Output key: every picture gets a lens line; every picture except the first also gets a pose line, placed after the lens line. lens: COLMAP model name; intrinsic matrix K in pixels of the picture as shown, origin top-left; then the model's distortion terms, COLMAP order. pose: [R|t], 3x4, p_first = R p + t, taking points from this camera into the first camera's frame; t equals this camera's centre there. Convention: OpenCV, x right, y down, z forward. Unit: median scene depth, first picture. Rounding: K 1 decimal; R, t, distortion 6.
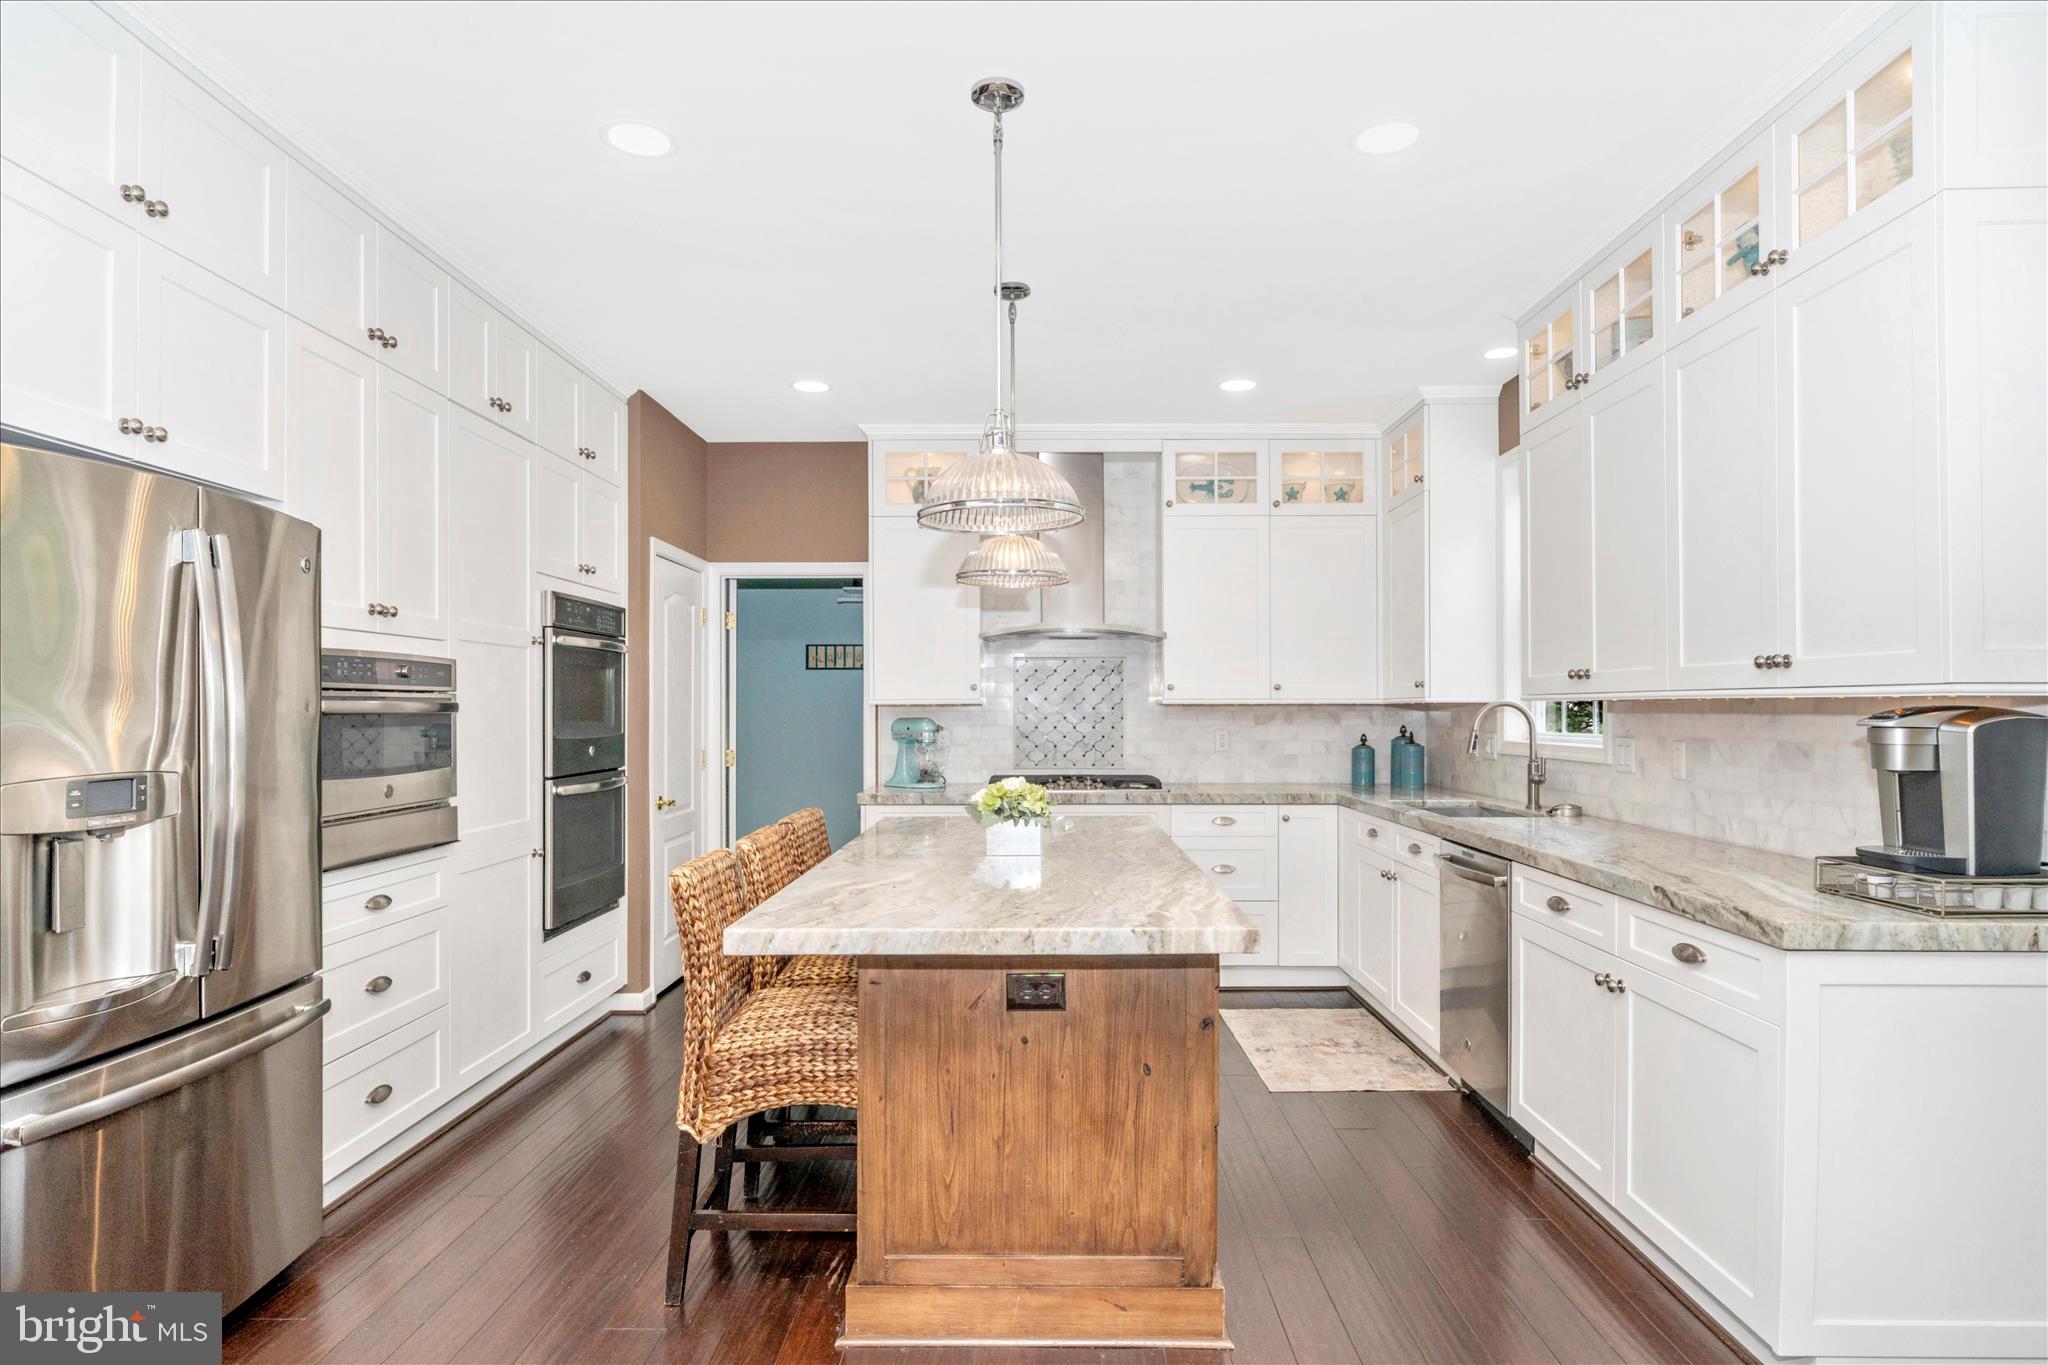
lens RADIAL K [[1178.9, 0, 1034.9], [0, 1178.9, 724.2], [0, 0, 1]] dist [0.032446, -0.001741]
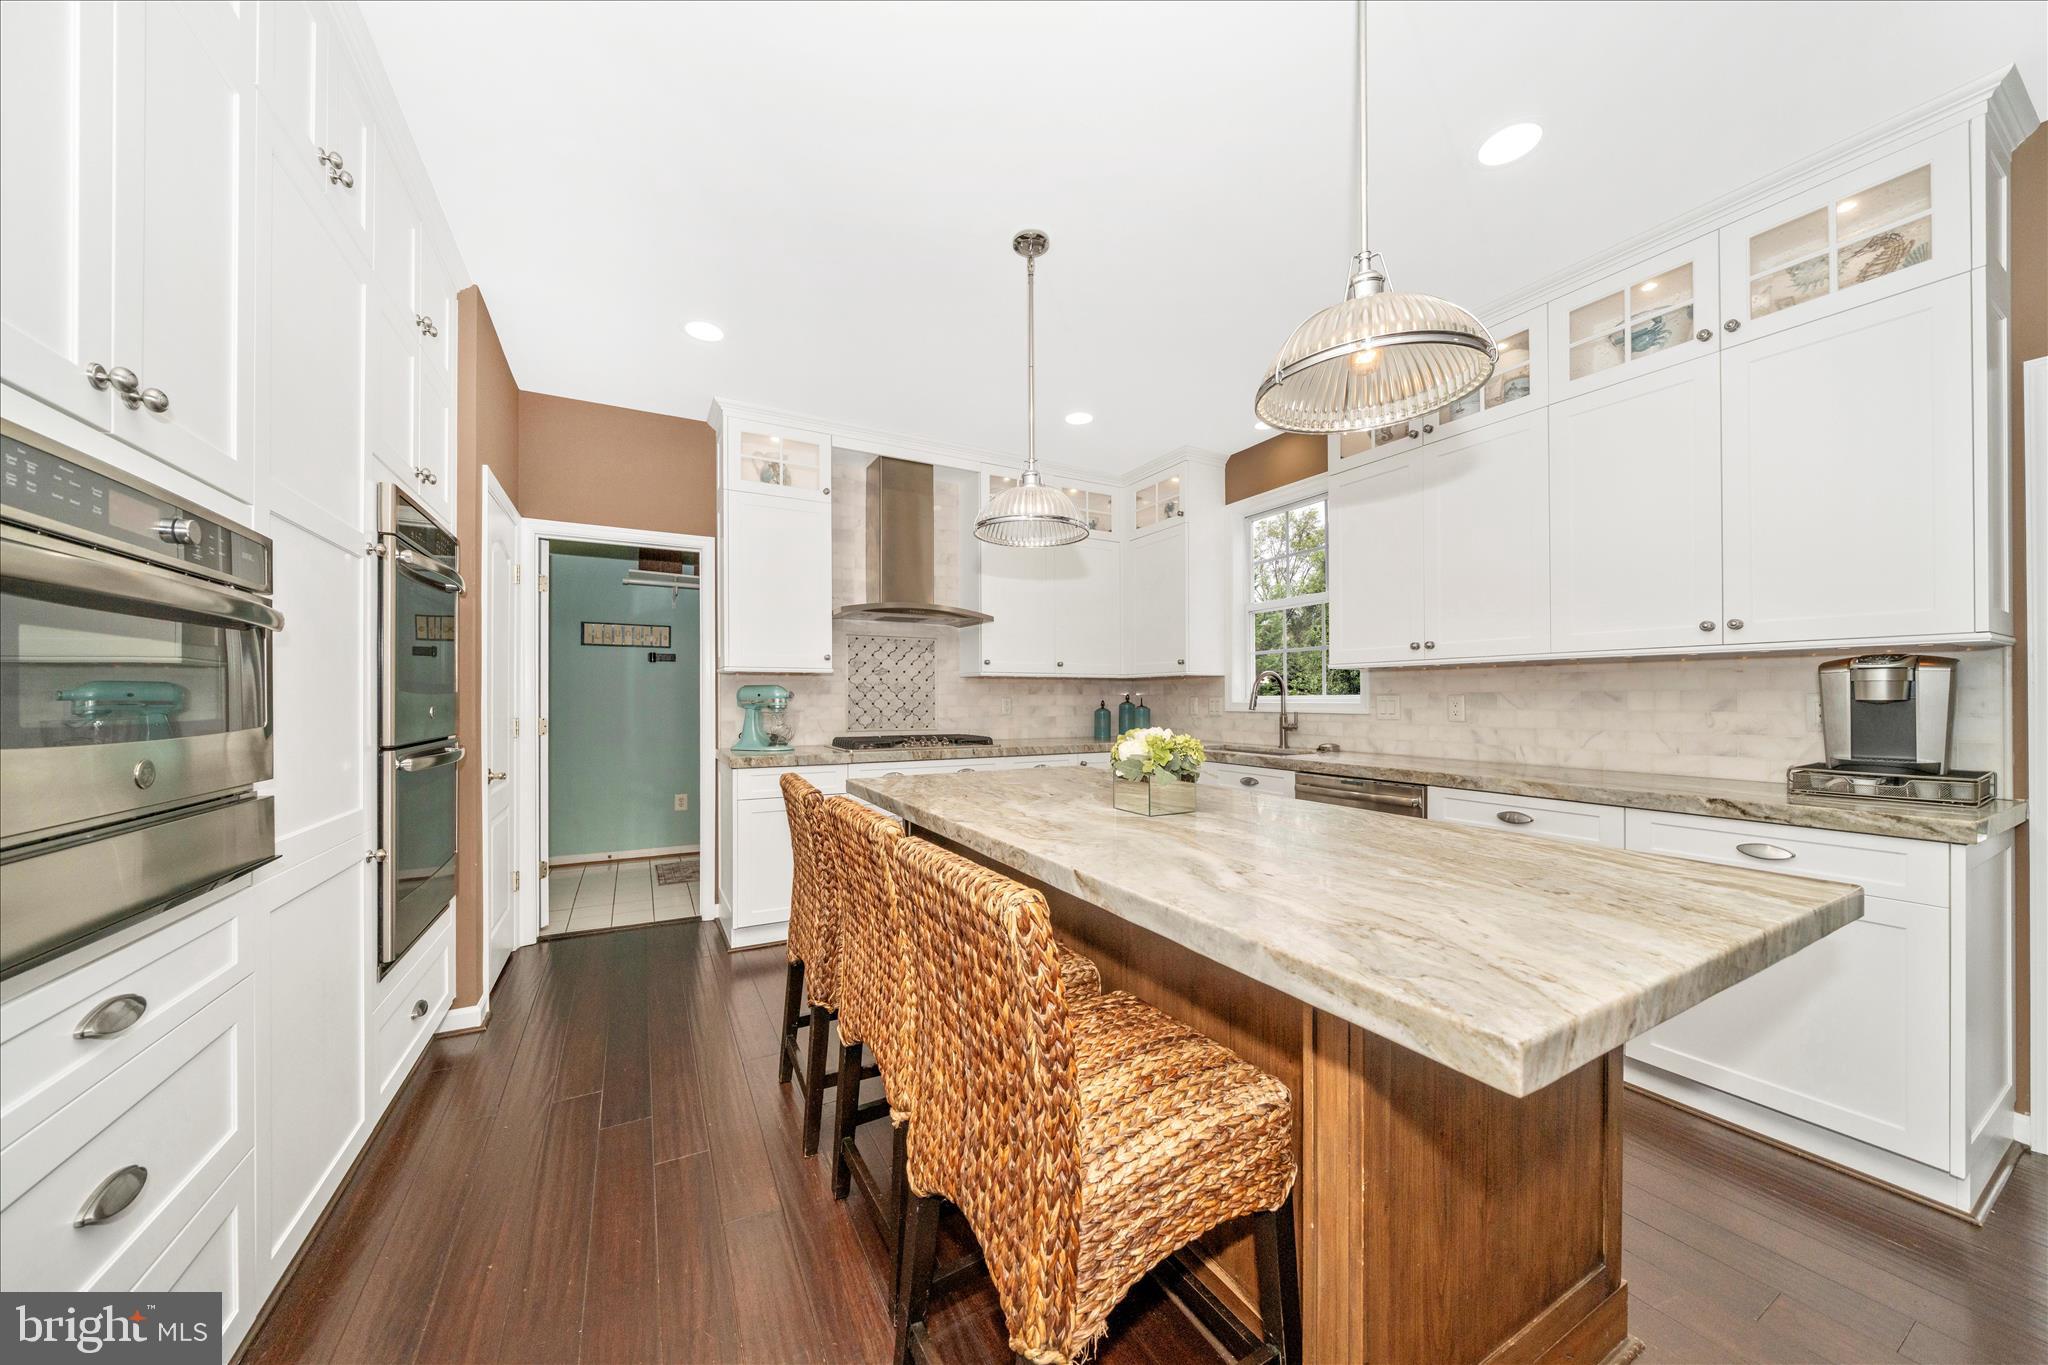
lens RADIAL K [[698.8, 0, 1017.4], [0, 698.8, 706.0], [0, 0, 1]] dist [-0.001777, -0.000333]
pose [[0.867289, -0.001410, 0.497804, -0.291872], [0.005090, 0.999969, -0.006035, 0.024958], [-0.497780, 0.007768, 0.867269, 0.452063]]
